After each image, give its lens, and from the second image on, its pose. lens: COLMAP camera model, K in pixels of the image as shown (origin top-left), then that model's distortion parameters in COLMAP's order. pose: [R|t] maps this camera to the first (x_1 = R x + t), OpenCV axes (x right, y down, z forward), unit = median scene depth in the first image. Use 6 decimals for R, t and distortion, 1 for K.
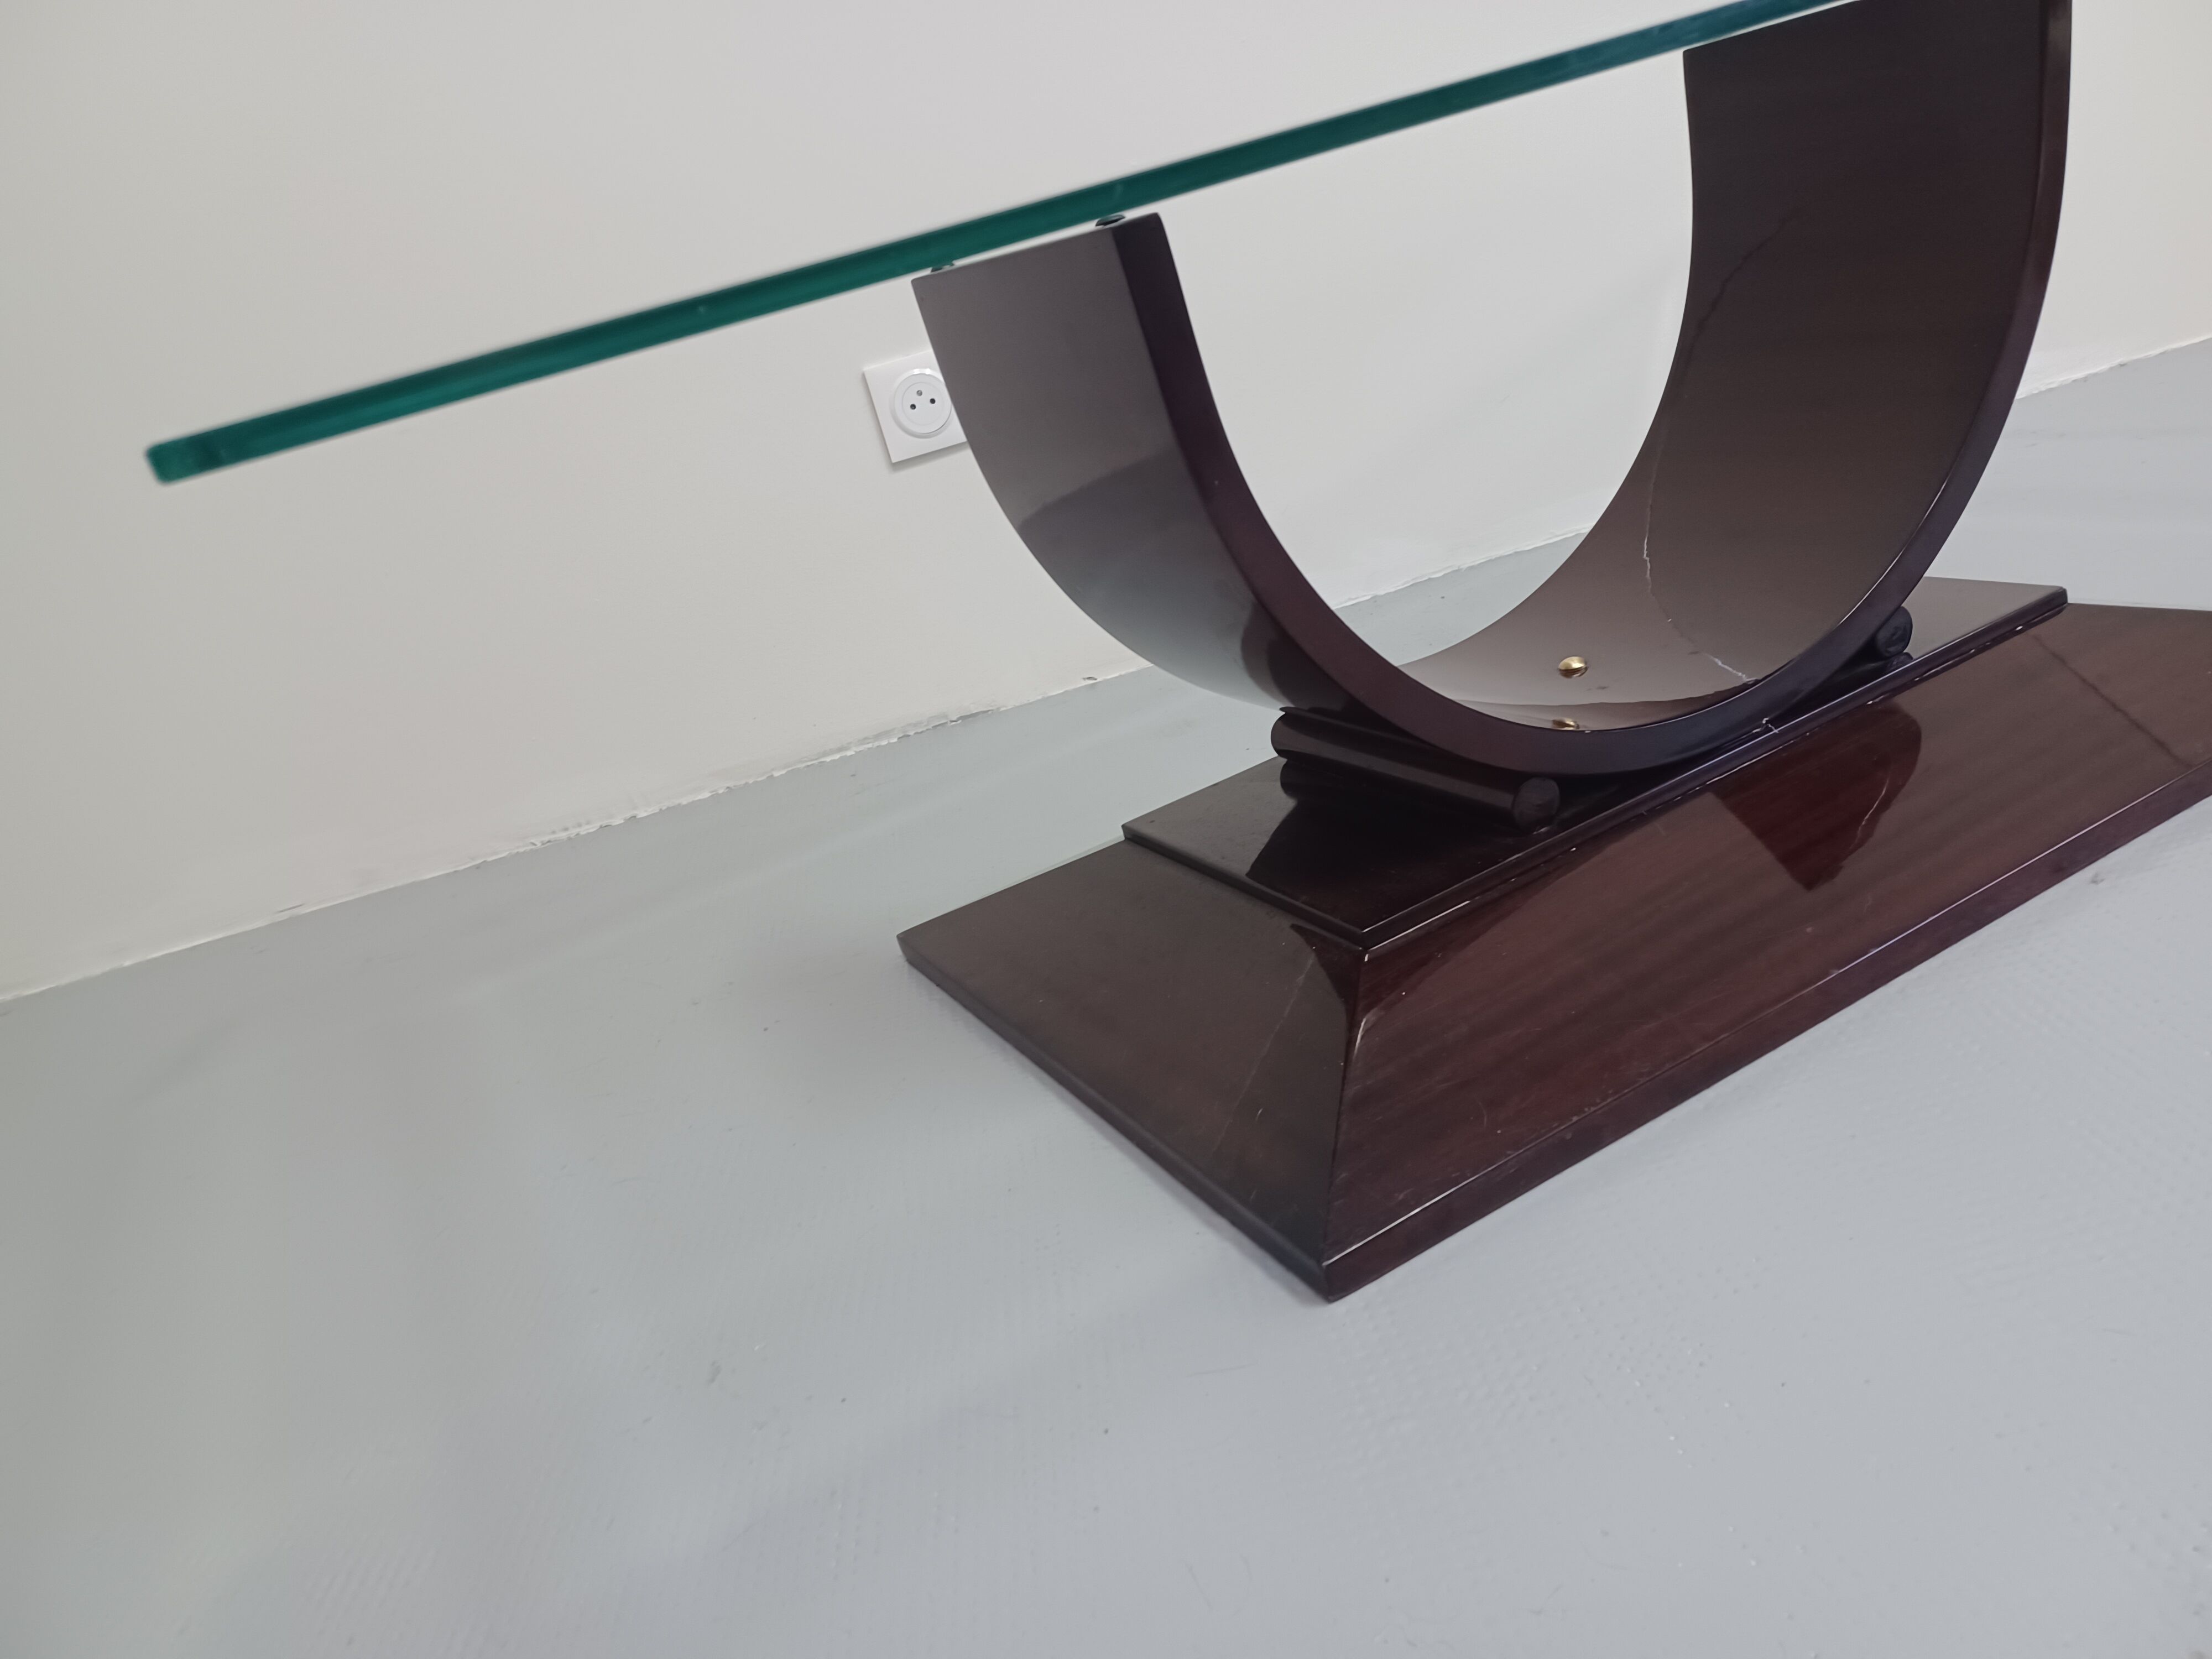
lens RADIAL K [[1581.3, 0, 1088.8], [0, 1581.3, 828.3], [0, 0, 1]] dist [0.072647, -0.065020]
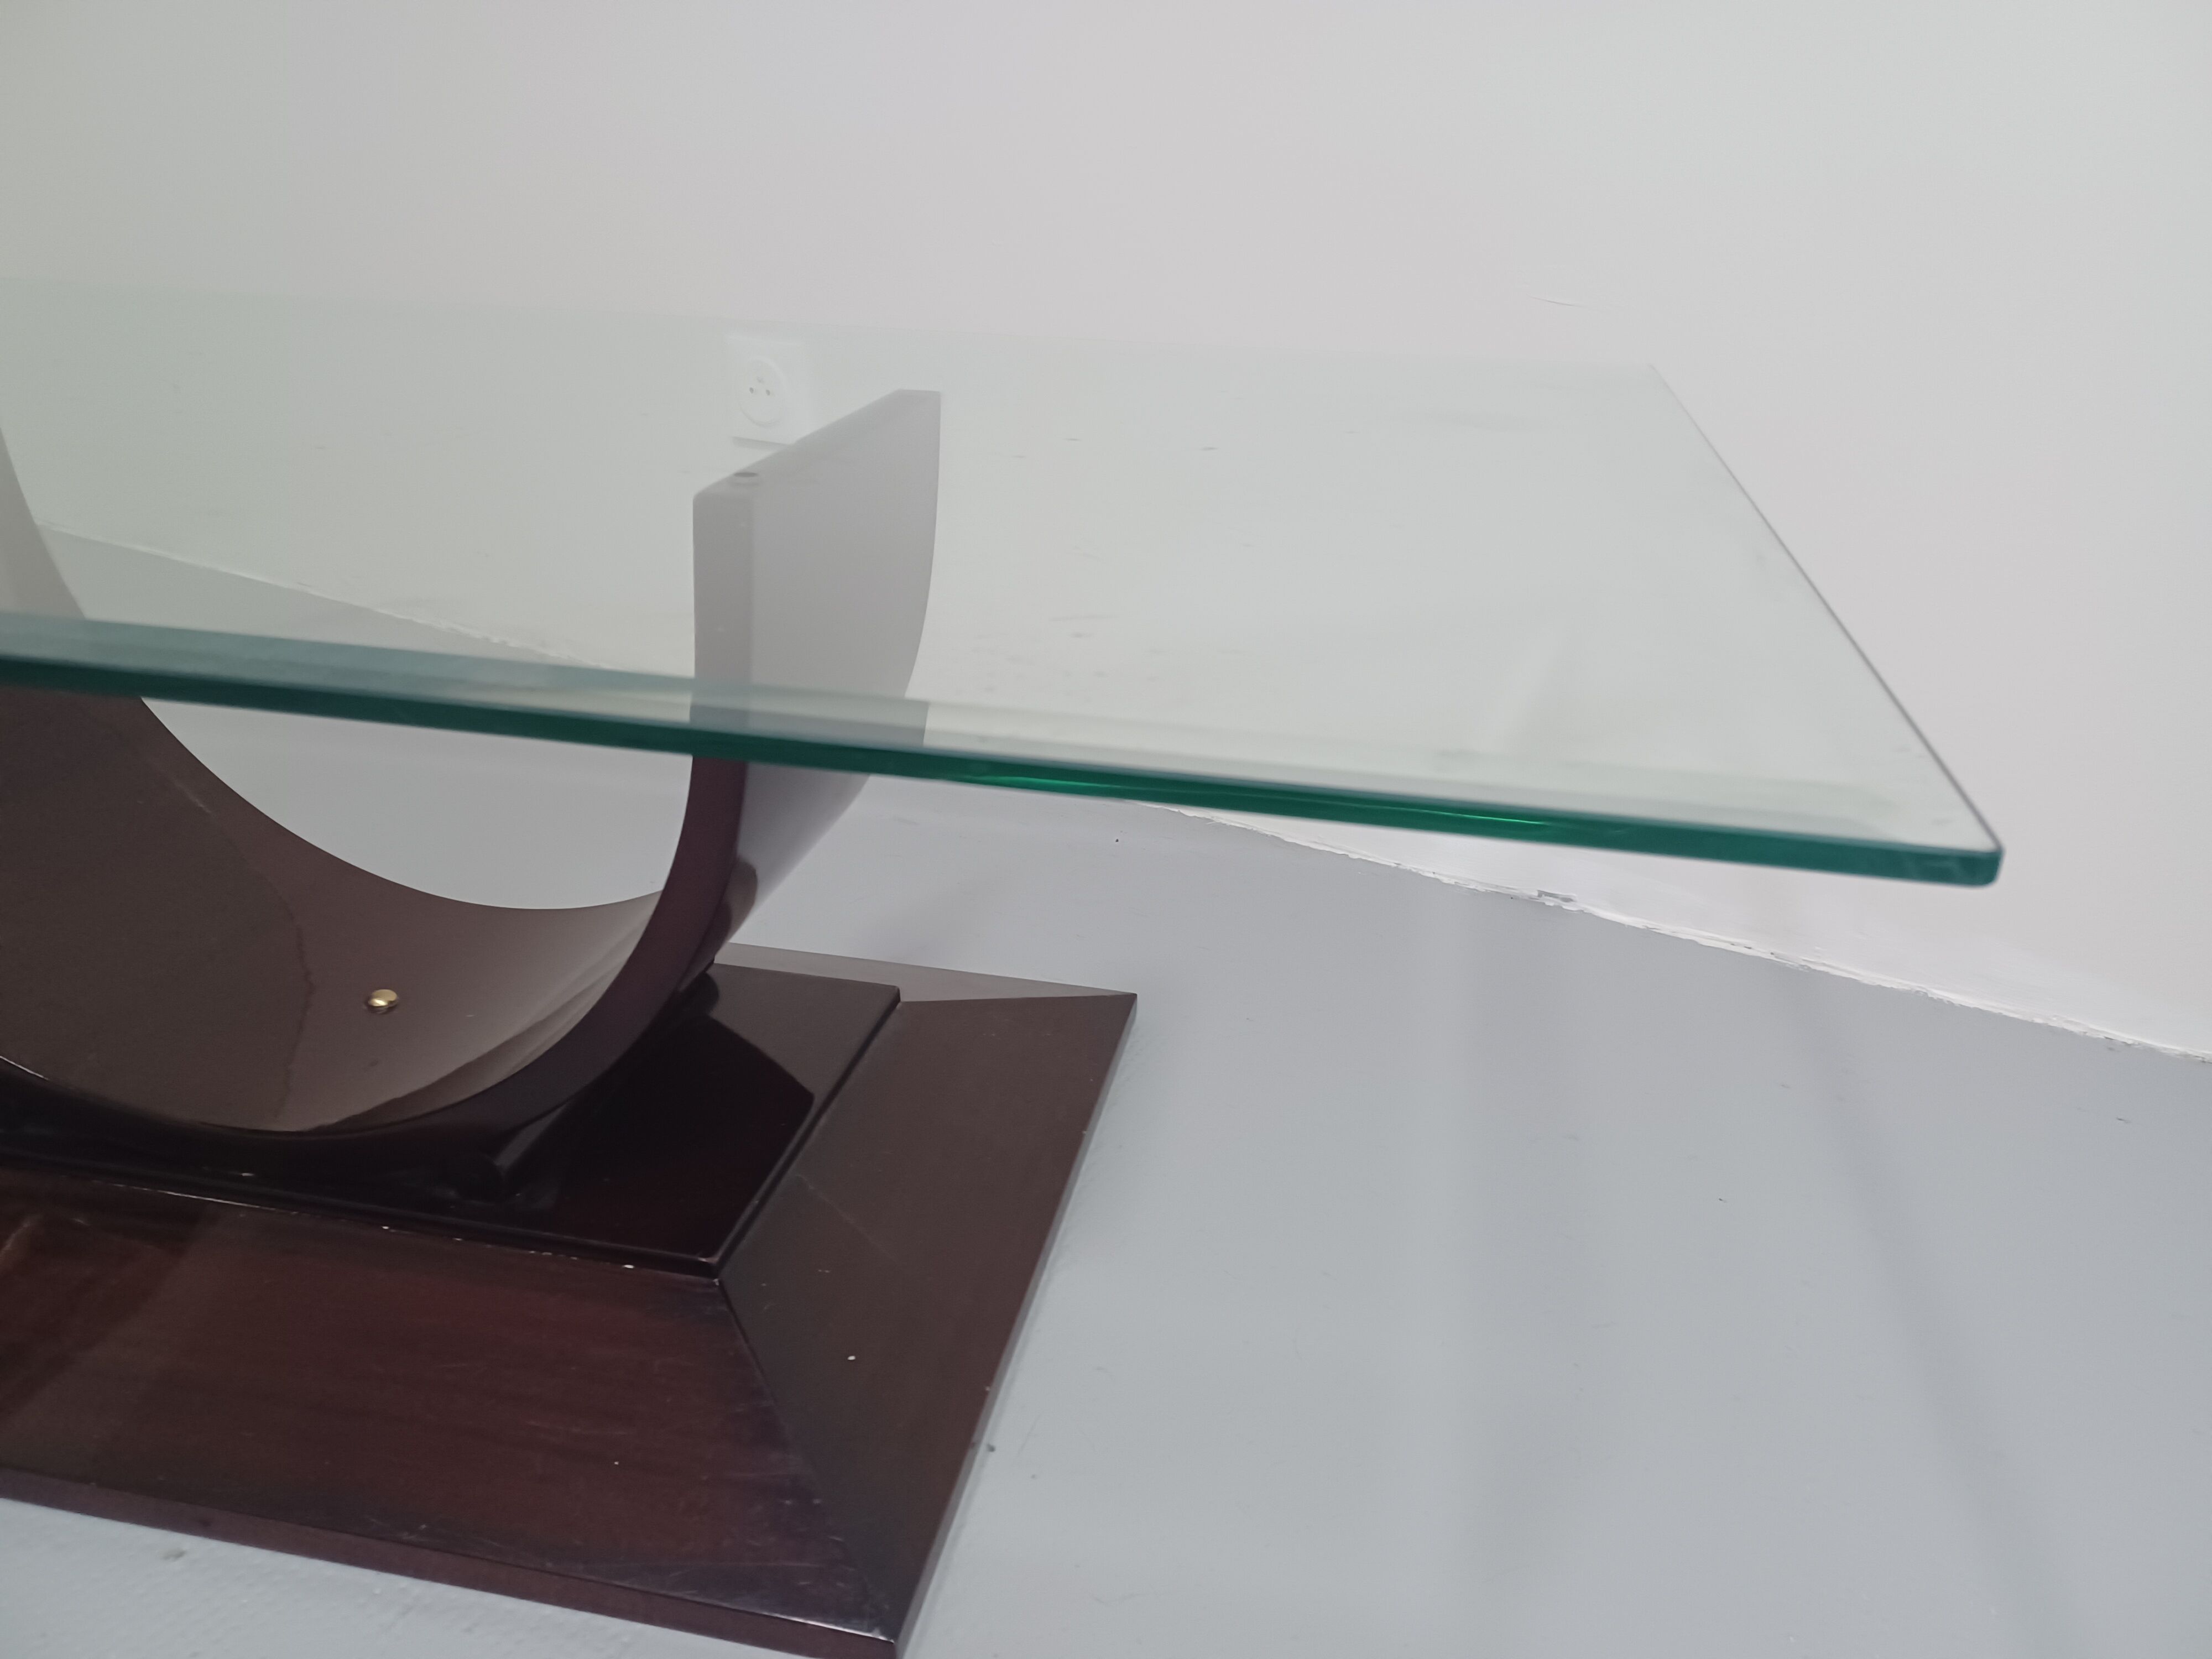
lens RADIAL K [[1581.3, 0, 1100.2], [0, 1581.3, 865.2], [0, 0, 1]] dist [0.072647, -0.065020]
pose [[0.742156, 0.511146, -0.433514, 0.587807], [-0.427147, 0.859161, 0.281760, -0.366891], [0.516478, -0.023935, 0.855966, 0.253546]]
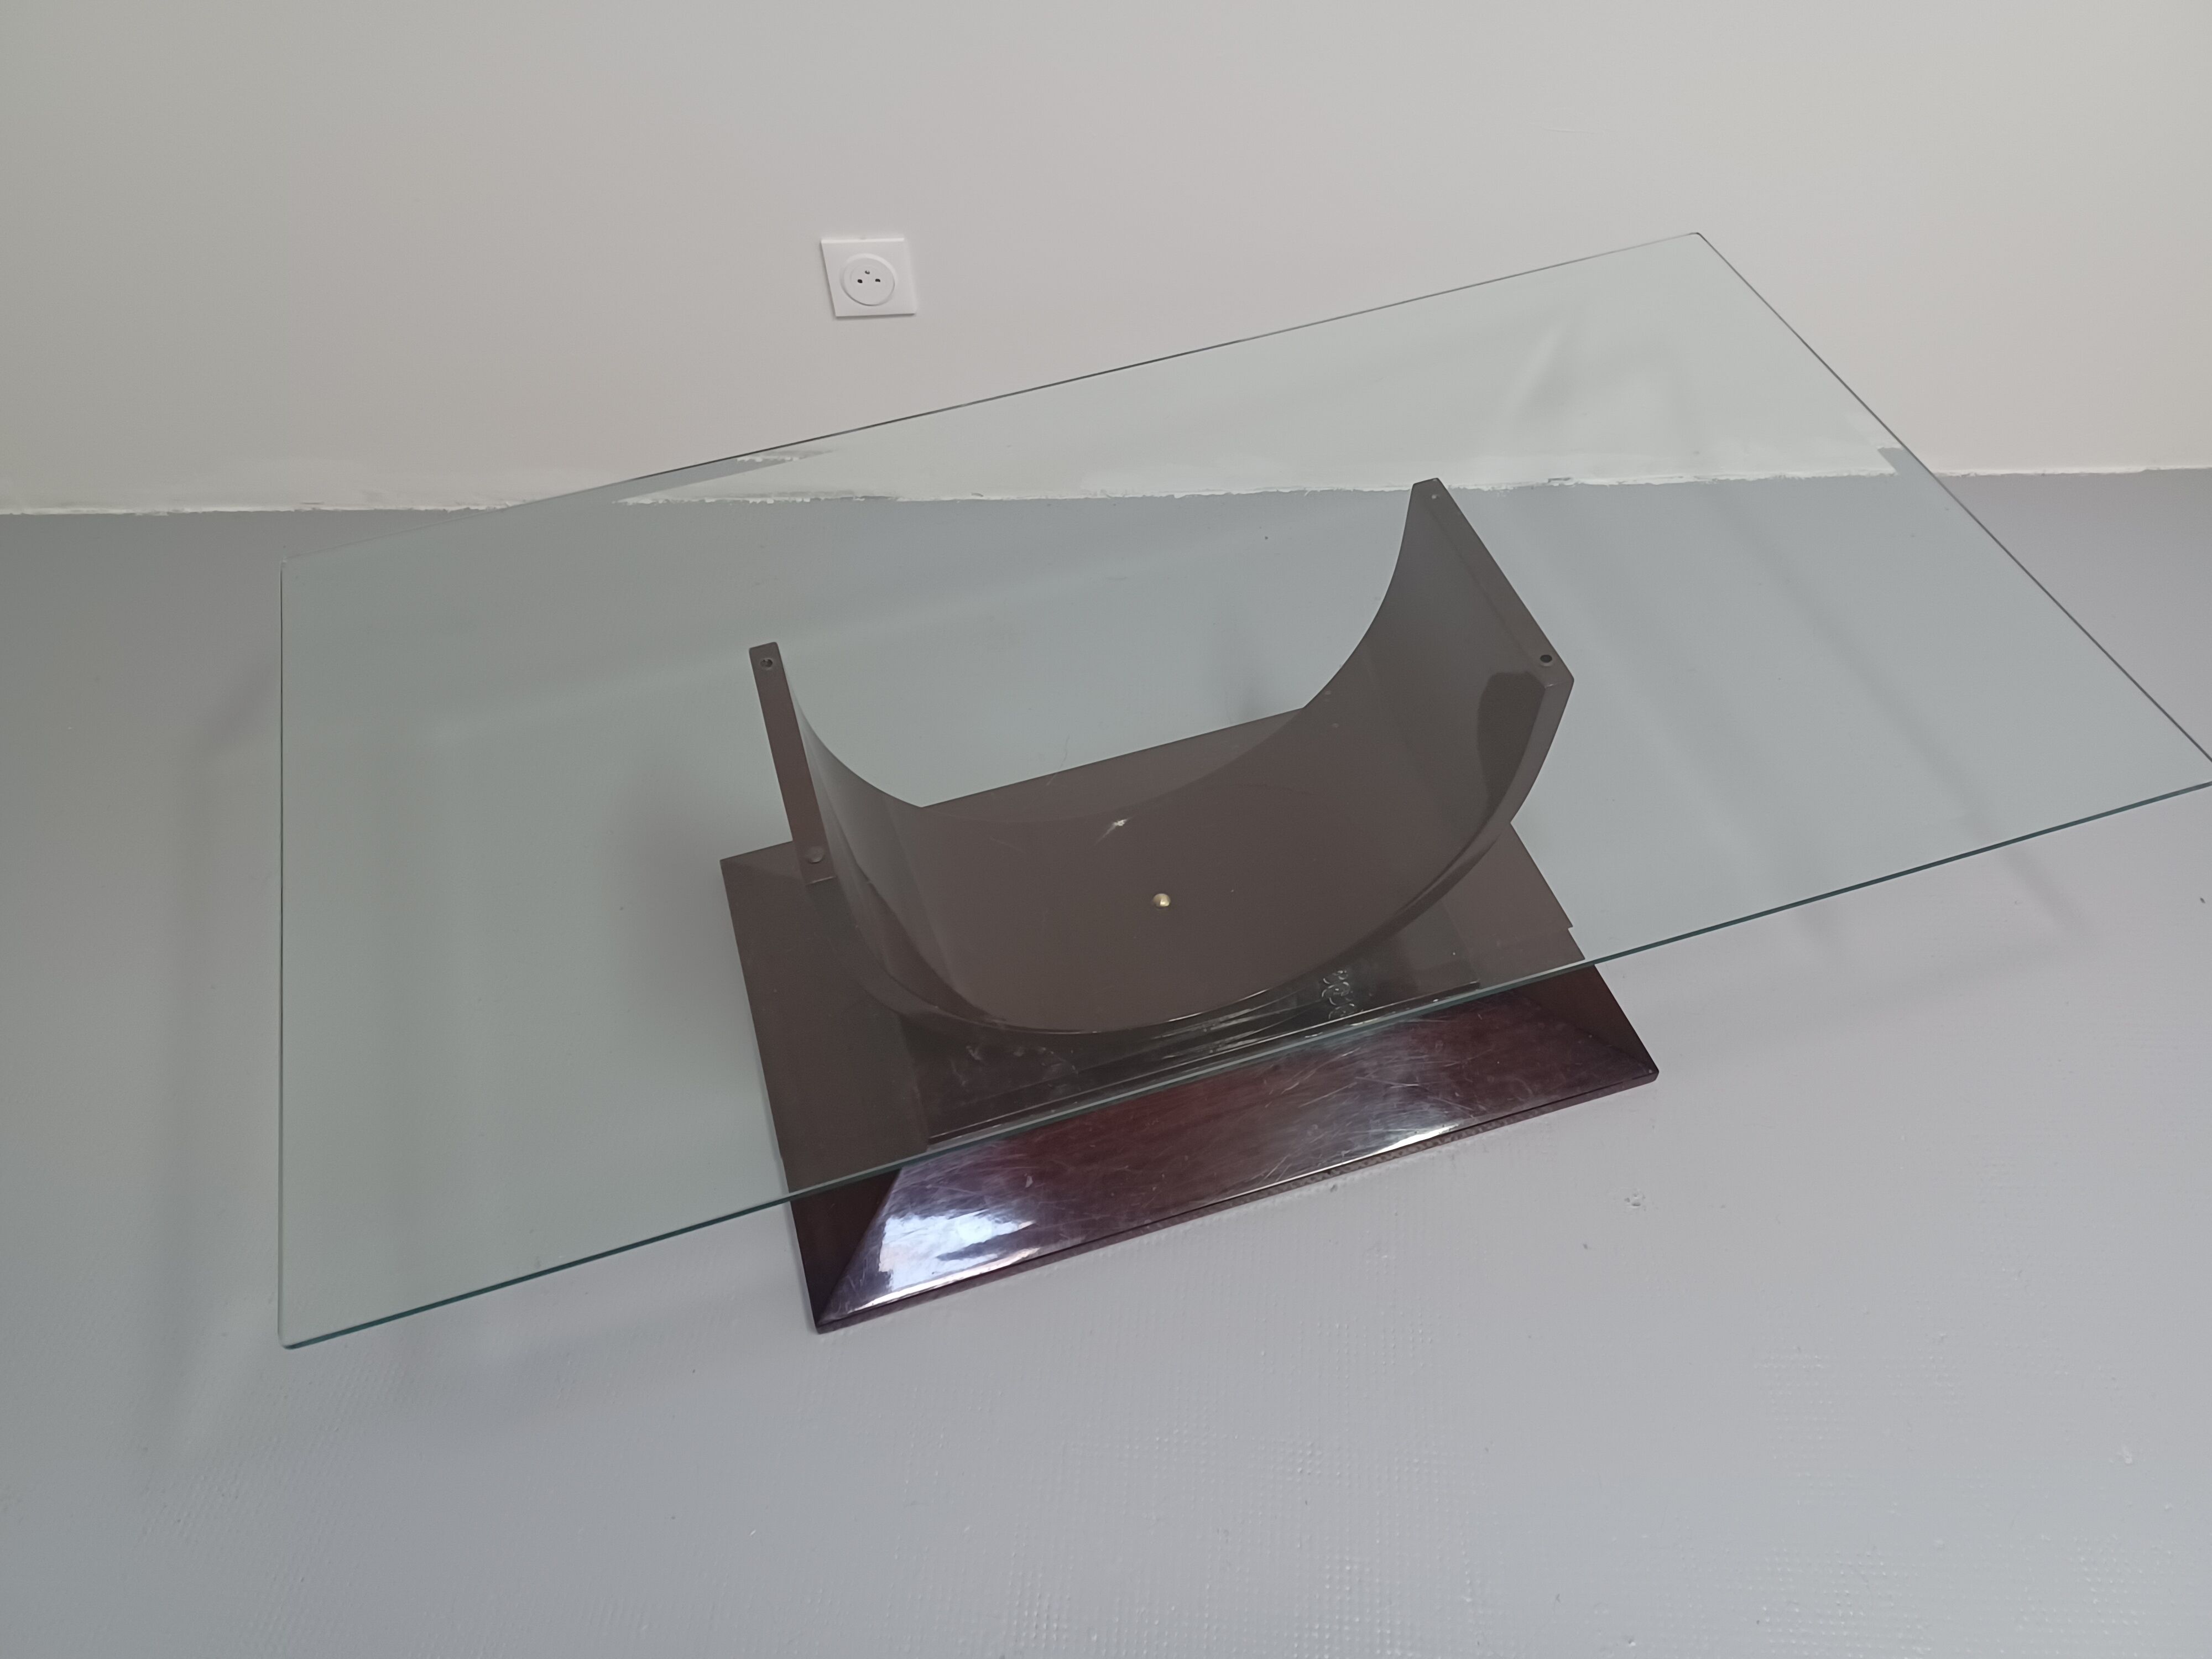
lens RADIAL K [[1581.3, 0, 1110.6], [0, 1581.3, 843.6], [0, 0, 1]] dist [0.072647, -0.065020]
pose [[0.961968, 0.262458, 0.075724, 0.077924], [-0.259468, 0.791253, 0.553711, -0.589026], [0.085409, -0.552300, 0.829259, -0.135396]]
